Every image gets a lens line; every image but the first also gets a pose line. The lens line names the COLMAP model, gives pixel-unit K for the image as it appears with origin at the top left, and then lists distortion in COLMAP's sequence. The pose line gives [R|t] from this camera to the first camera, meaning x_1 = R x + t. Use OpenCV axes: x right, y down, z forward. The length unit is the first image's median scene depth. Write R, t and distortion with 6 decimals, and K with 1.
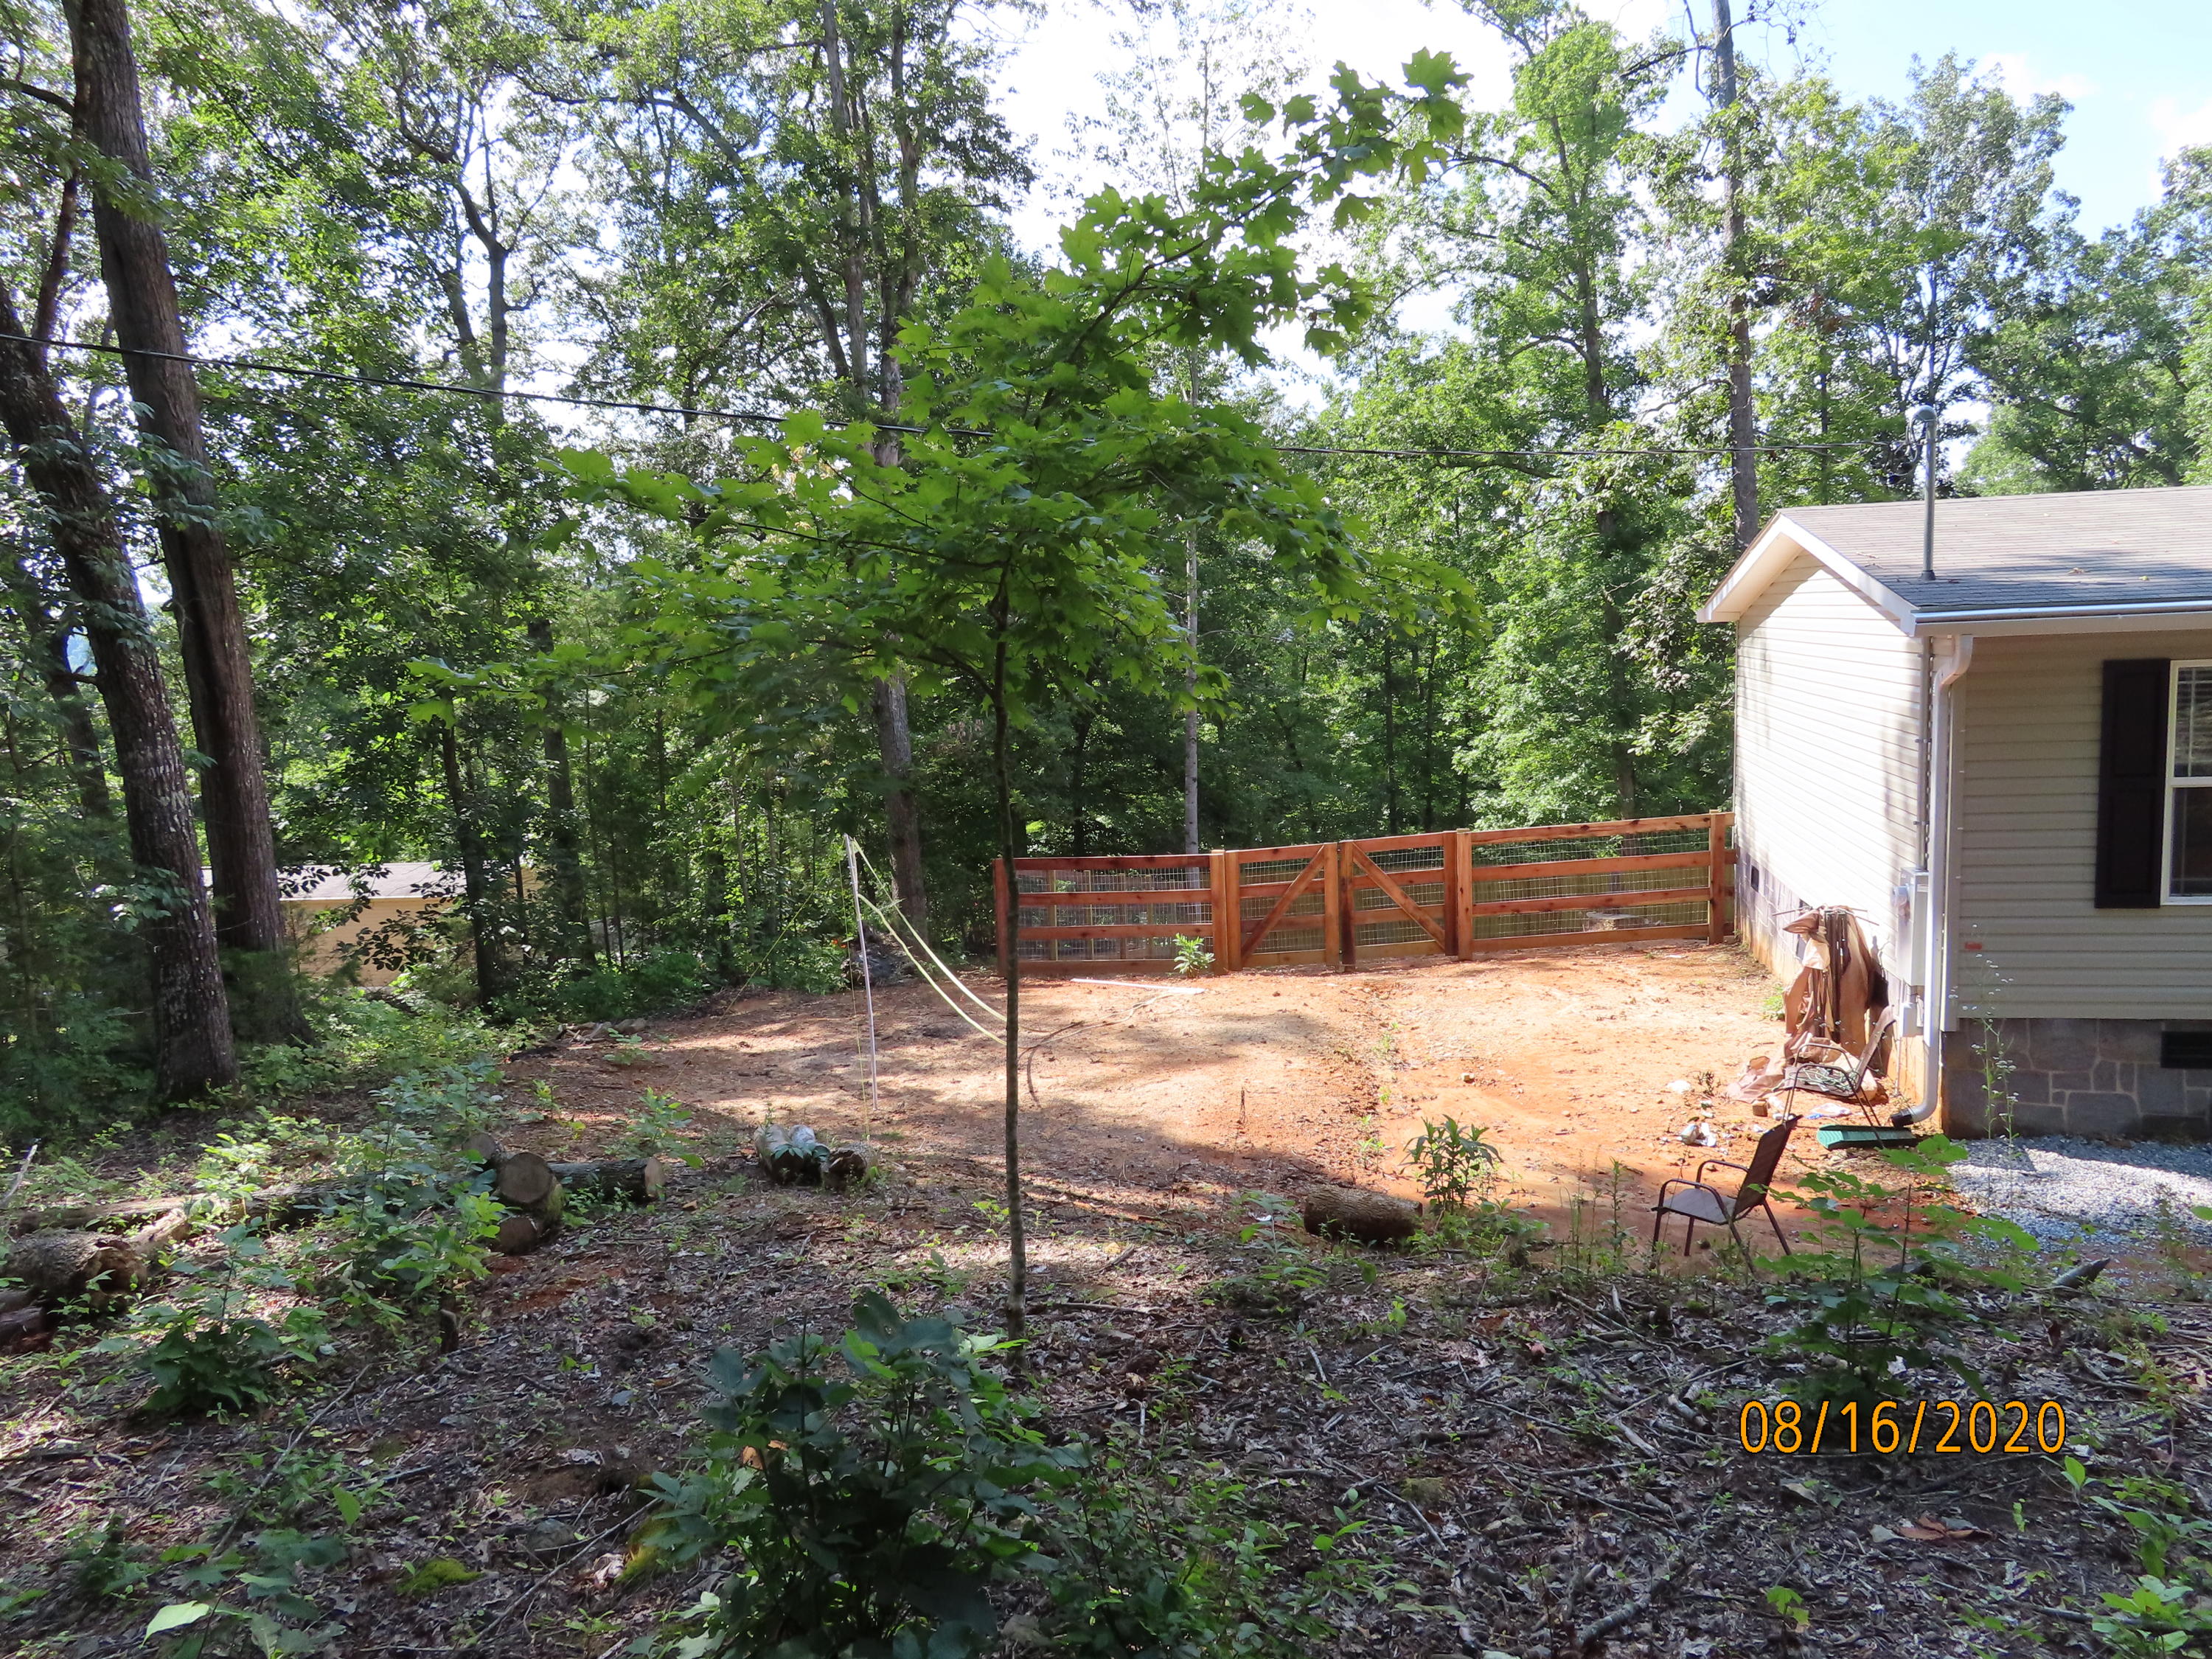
lens RADIAL K [[1707.4, 0, 1120.9], [0, 1707.4, 829.5], [0, 0, 1]] dist [-0.000401, 0.000351]
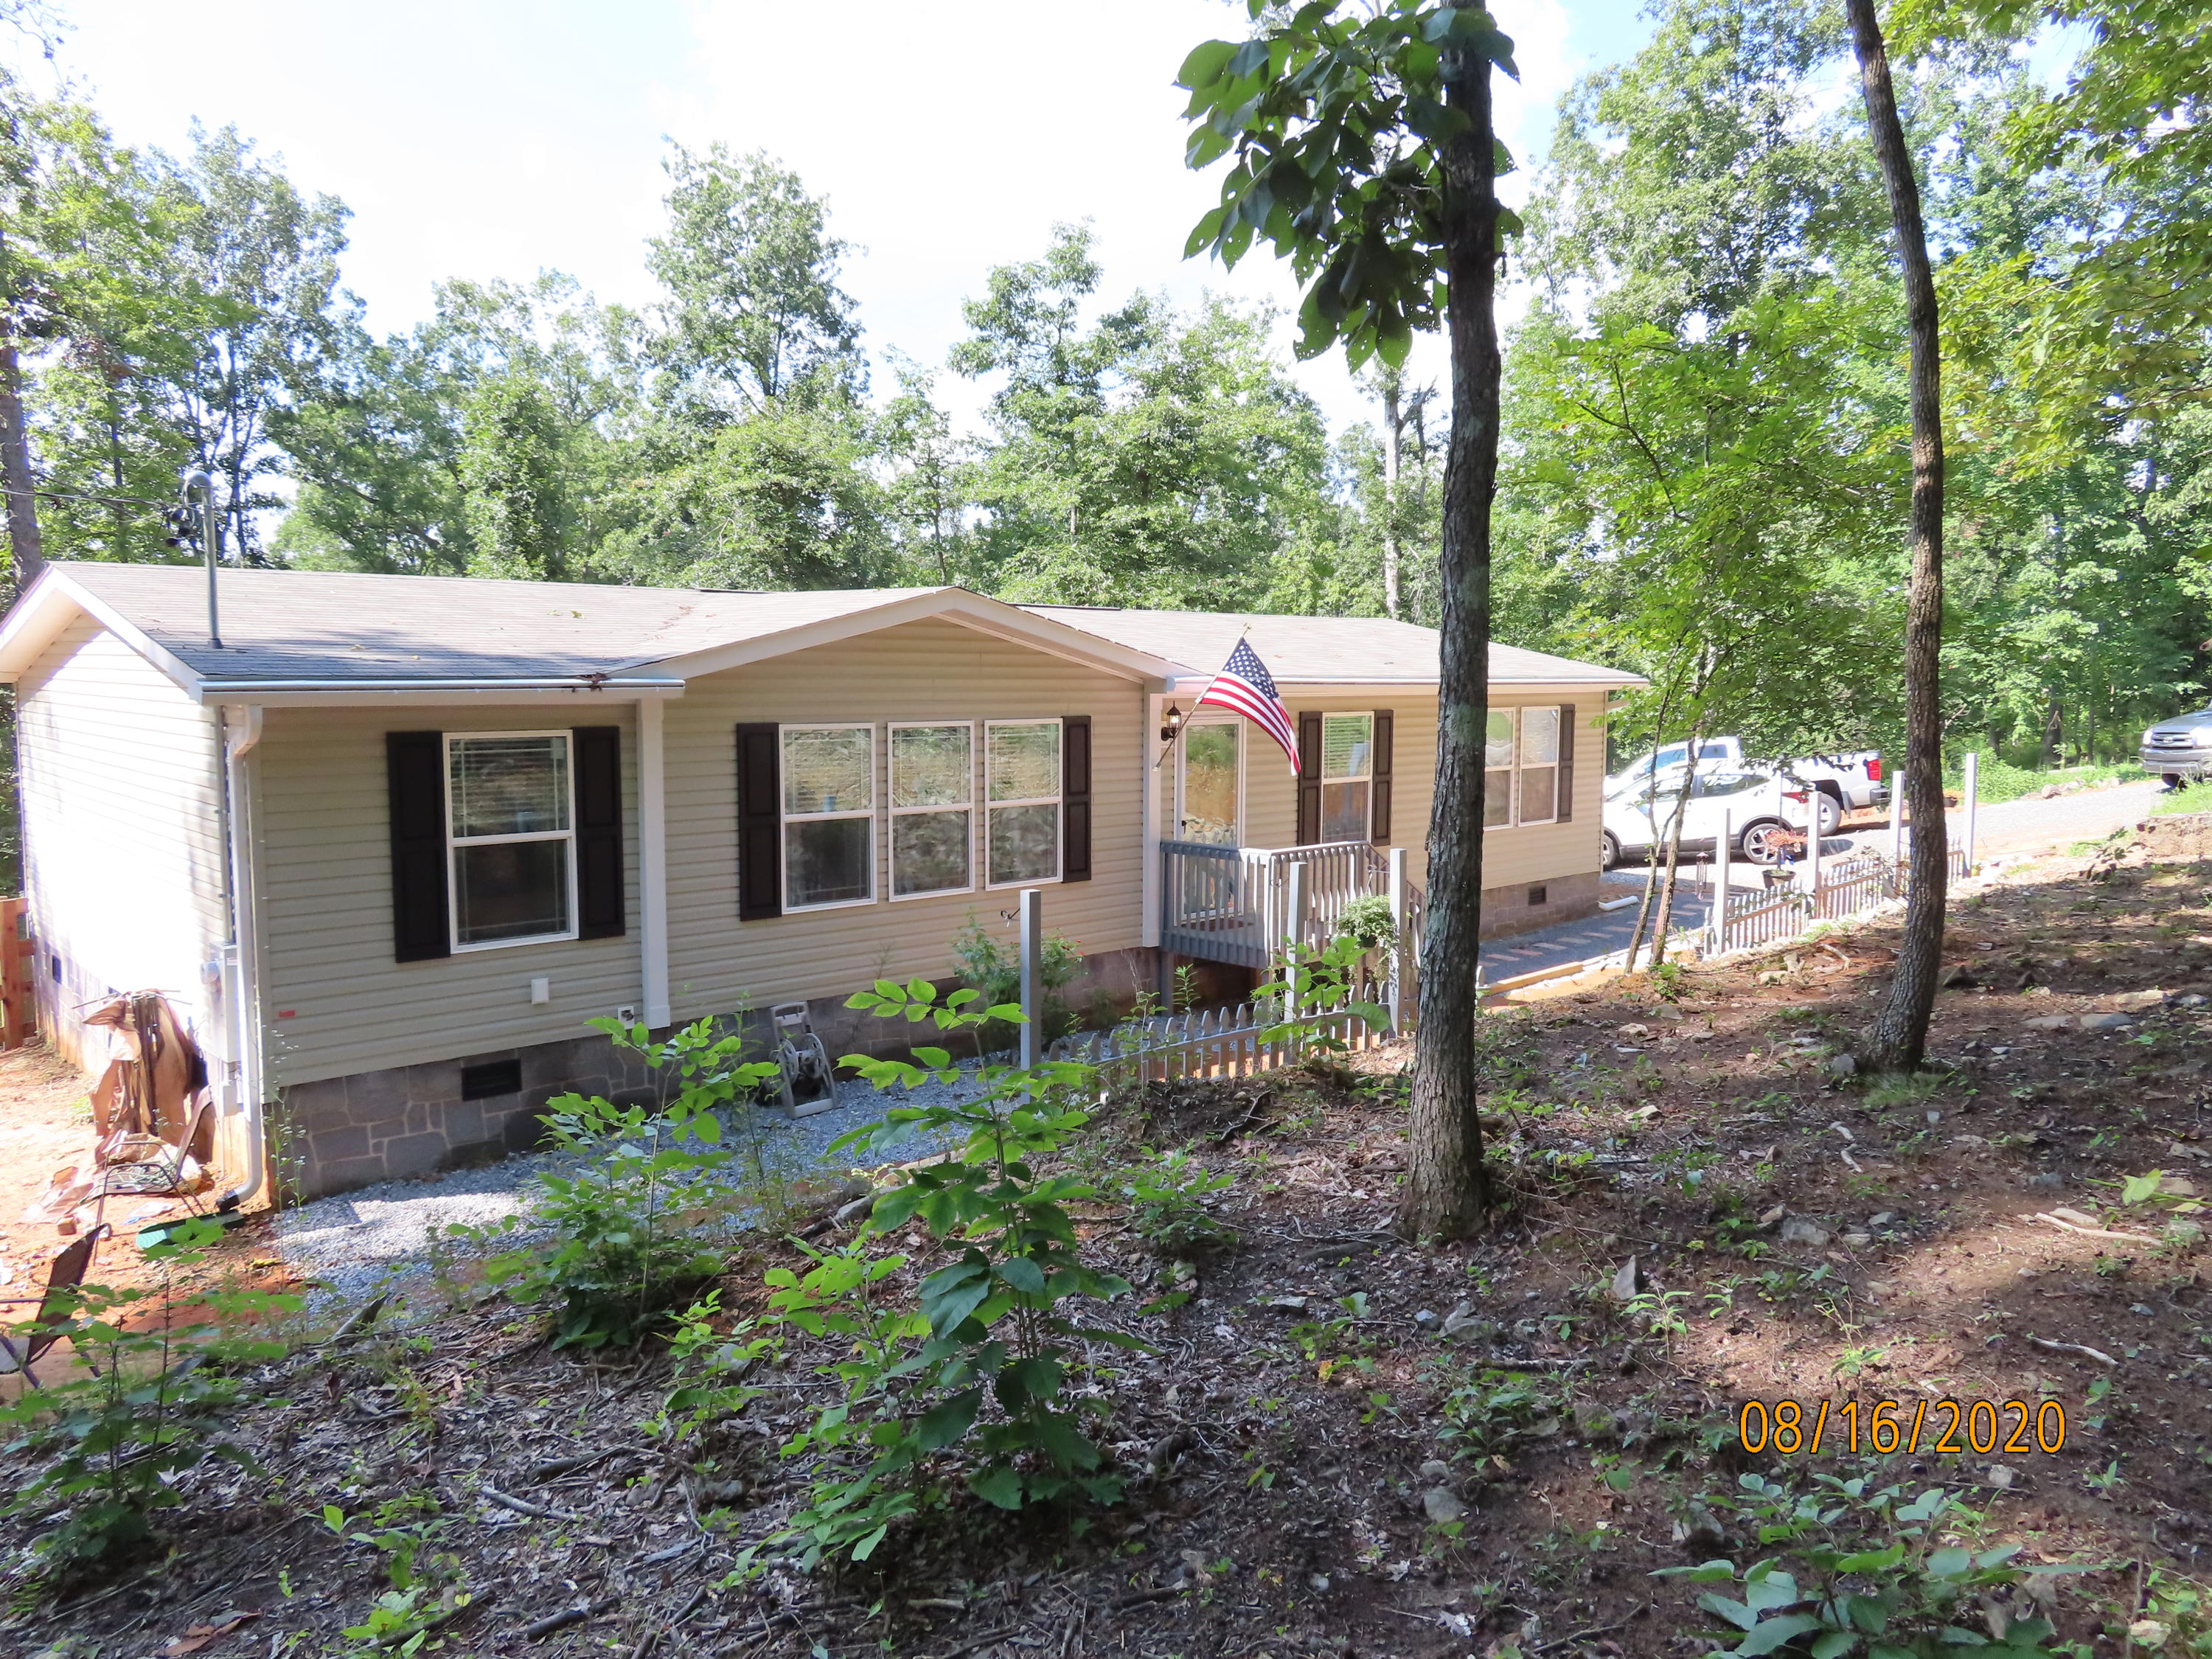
lens RADIAL K [[1707.4, 0, 1120.9], [0, 1707.4, 829.5], [0, 0, 1]] dist [-0.000401, 0.000351]
pose [[0.517985, -0.035767, 0.854642, -0.108744], [0.073819, 0.997267, -0.003005, -0.000700], [-0.852198, 0.064645, 0.519210, 0.056432]]
